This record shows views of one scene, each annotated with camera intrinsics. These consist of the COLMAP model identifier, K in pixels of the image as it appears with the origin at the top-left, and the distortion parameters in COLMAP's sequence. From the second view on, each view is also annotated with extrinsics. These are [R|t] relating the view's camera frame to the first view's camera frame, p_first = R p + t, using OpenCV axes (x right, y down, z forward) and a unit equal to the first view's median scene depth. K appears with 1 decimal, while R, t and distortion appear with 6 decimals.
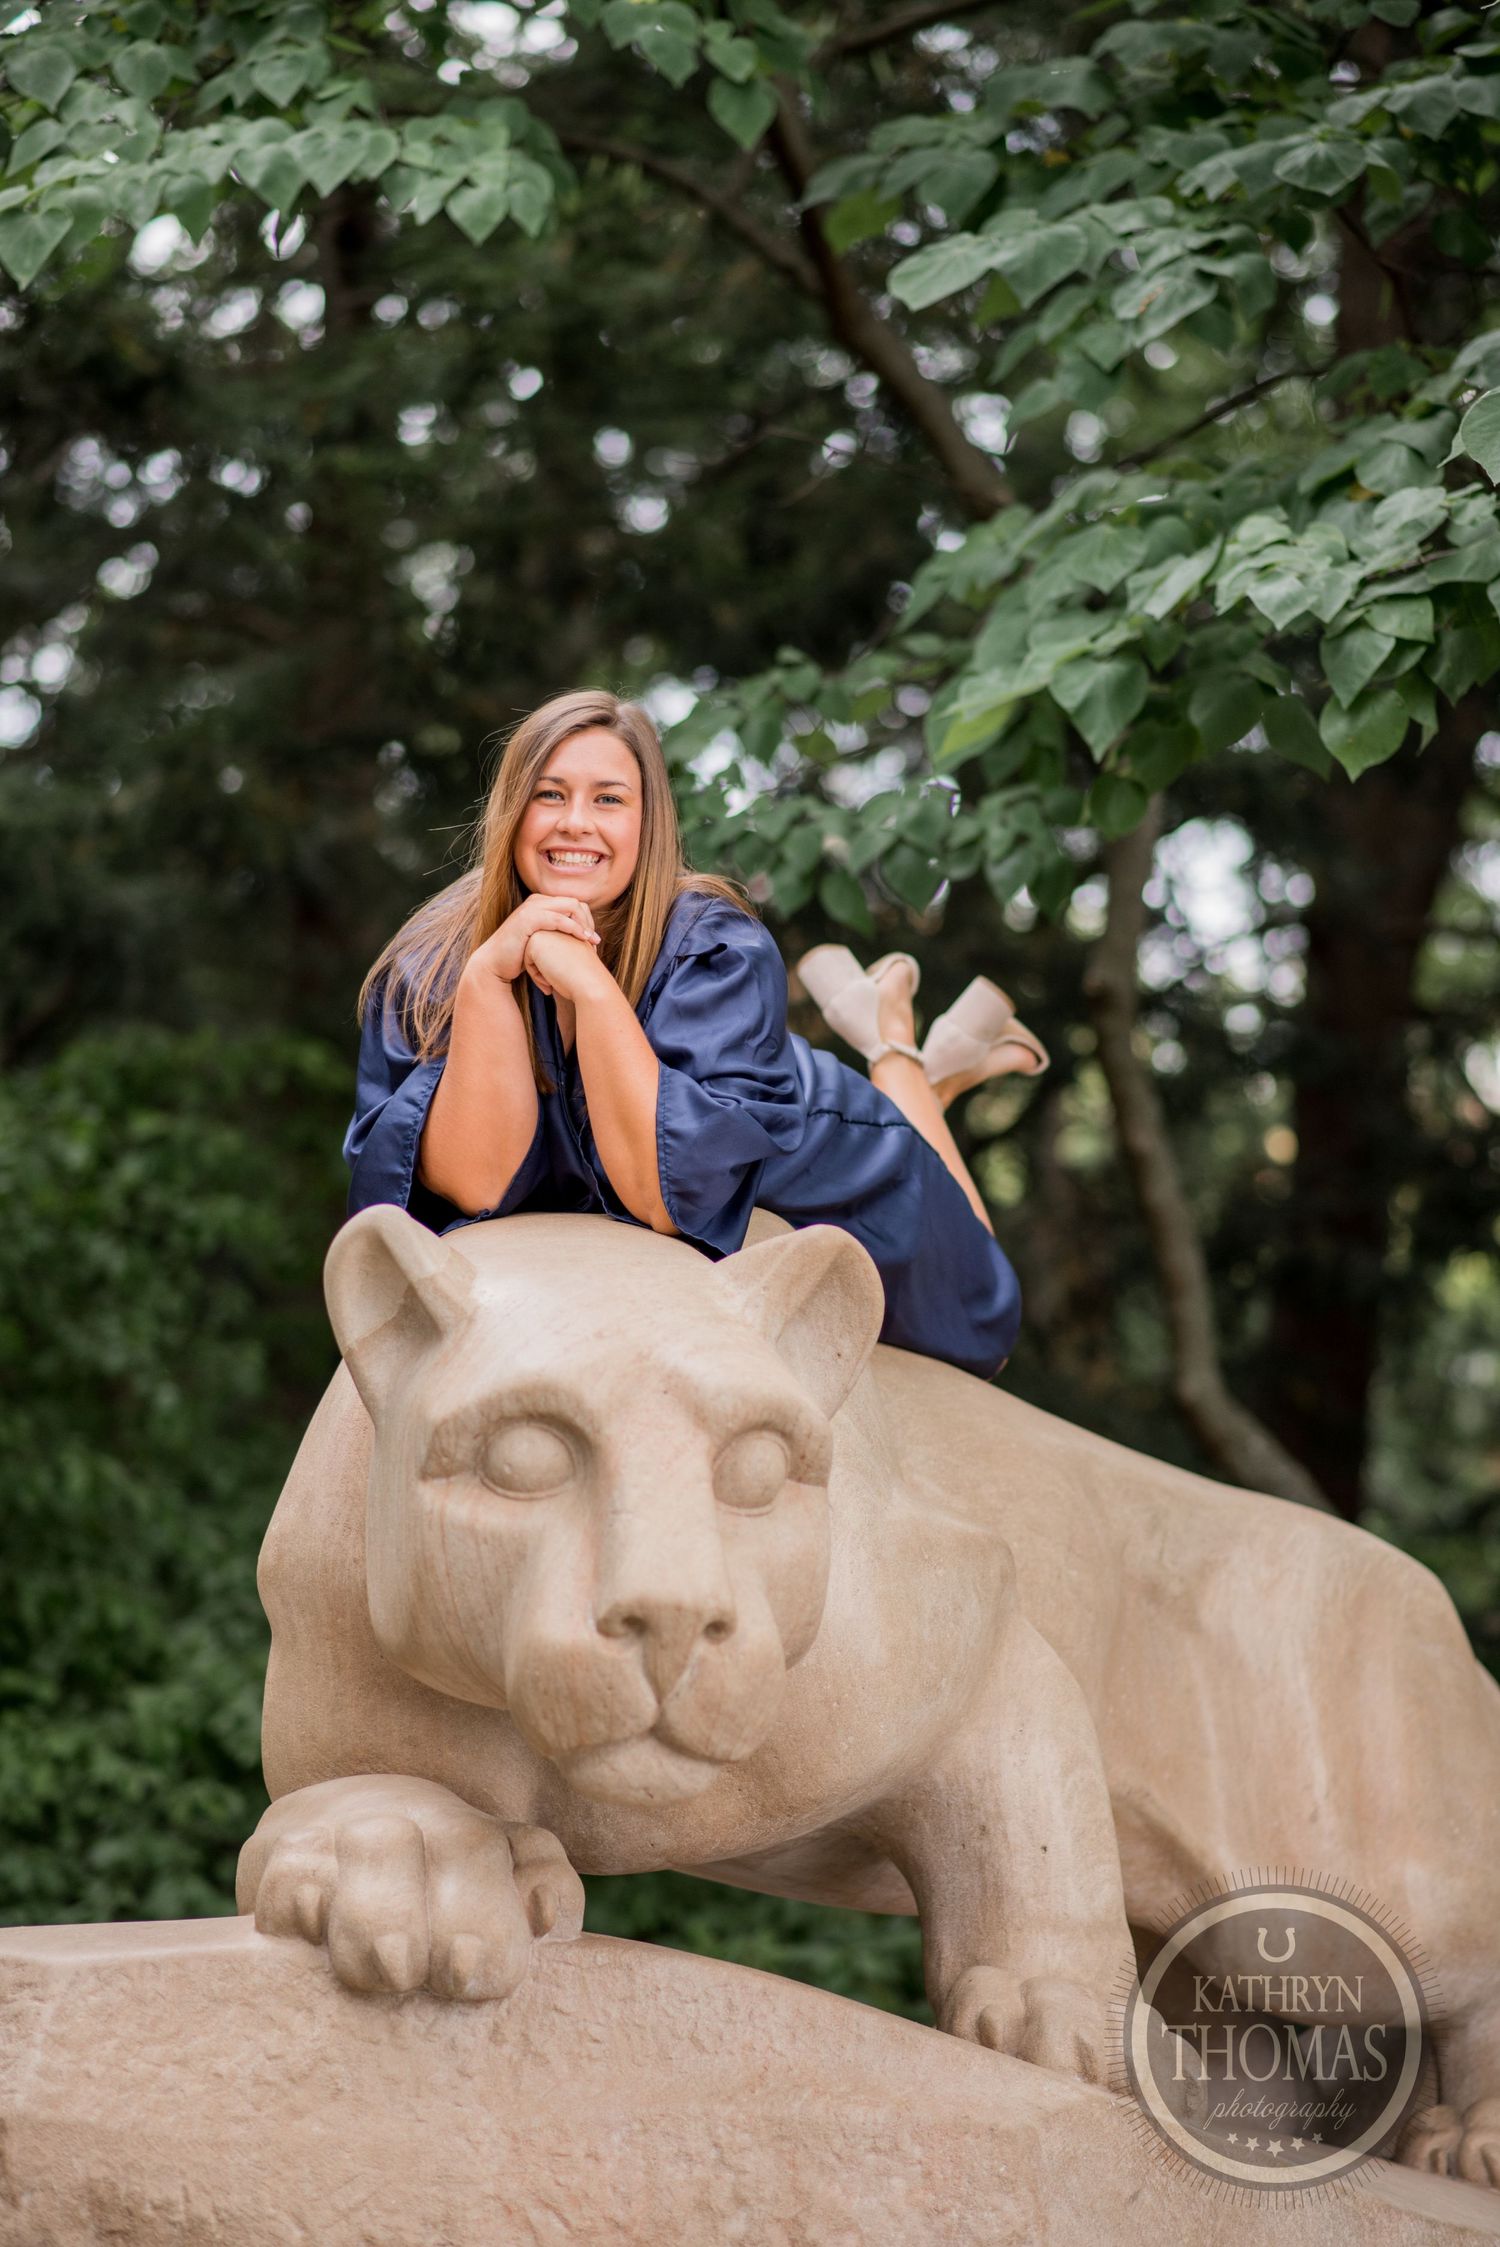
lens RADIAL K [[5237.6, 0, 750.0], [0, 5237.6, 1123.5], [0, 0, 1]] dist [0.004413, 0.601047]
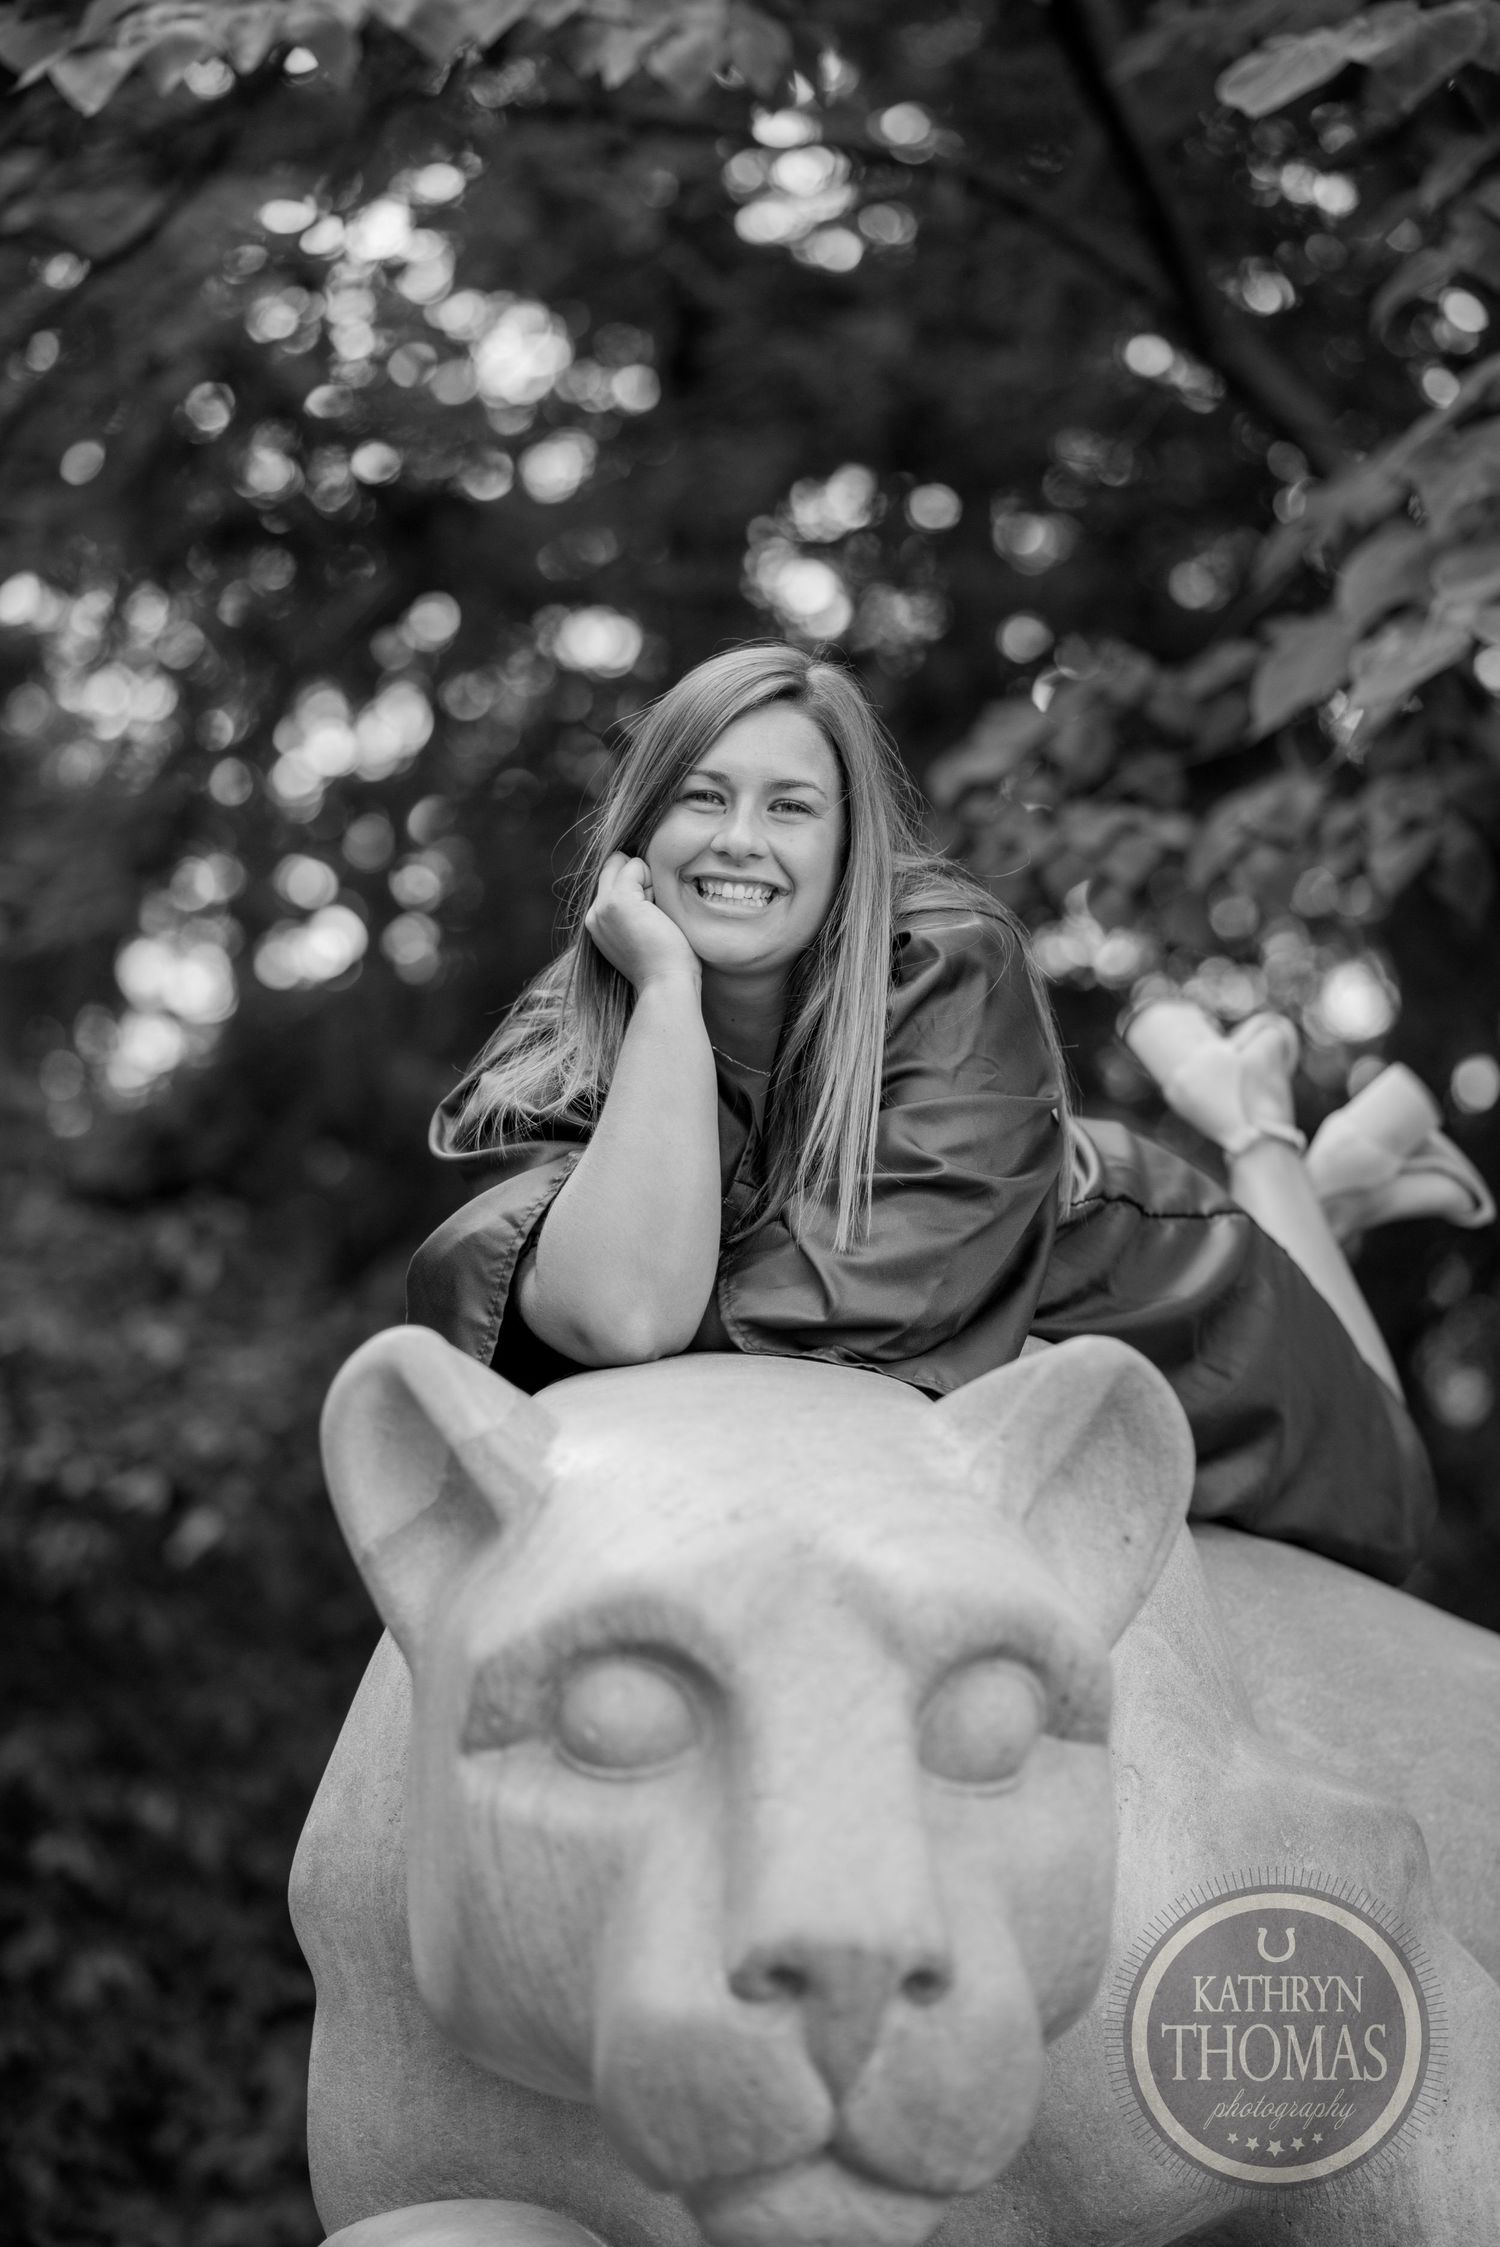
lens RADIAL K [[5237.6, 0, 750.0], [0, 5237.6, 1123.5], [0, 0, 1]] dist [0.004413, 0.601047]
pose [[0.995547, -0.039608, -0.085538, 0.028827], [0.035528, 0.998181, -0.048704, 0.023457], [0.087312, 0.045449, 0.995144, 0.359853]]
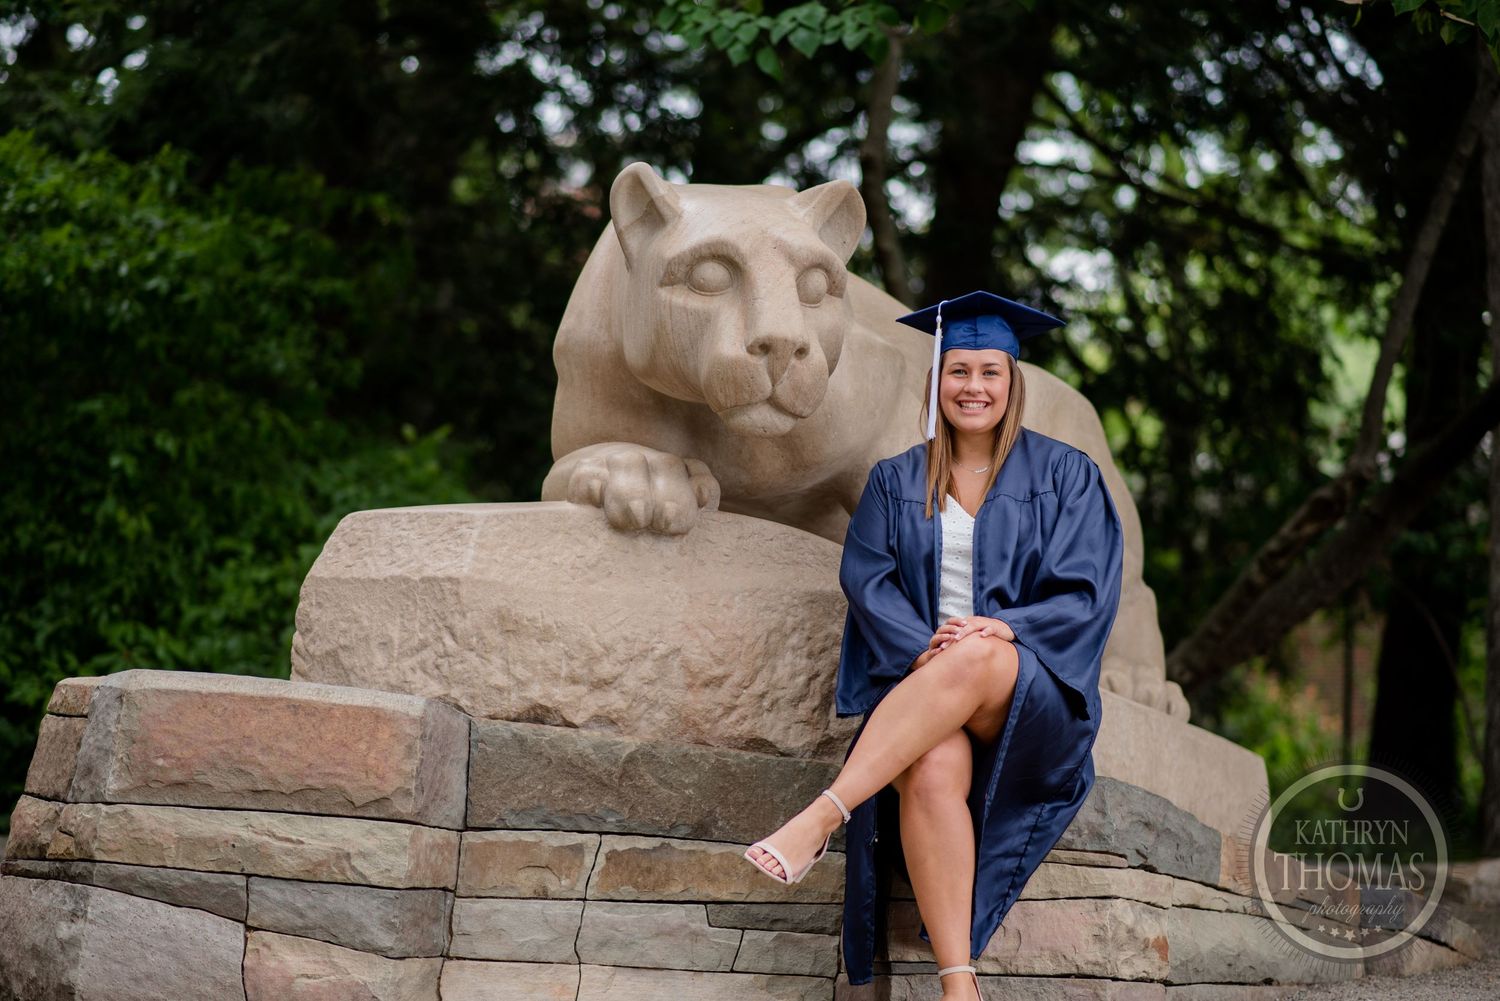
lens RADIAL K [[3496.4, 0, 750.0], [0, 3496.4, 500.5], [0, 0, 1]] dist [0.004413, 0.601047]
pose [[0.997235, 0.022846, 0.070707, -0.123364], [-0.025956, 0.998722, 0.043377, 0.090879], [-0.069625, -0.045092, 0.996554, -0.436710]]
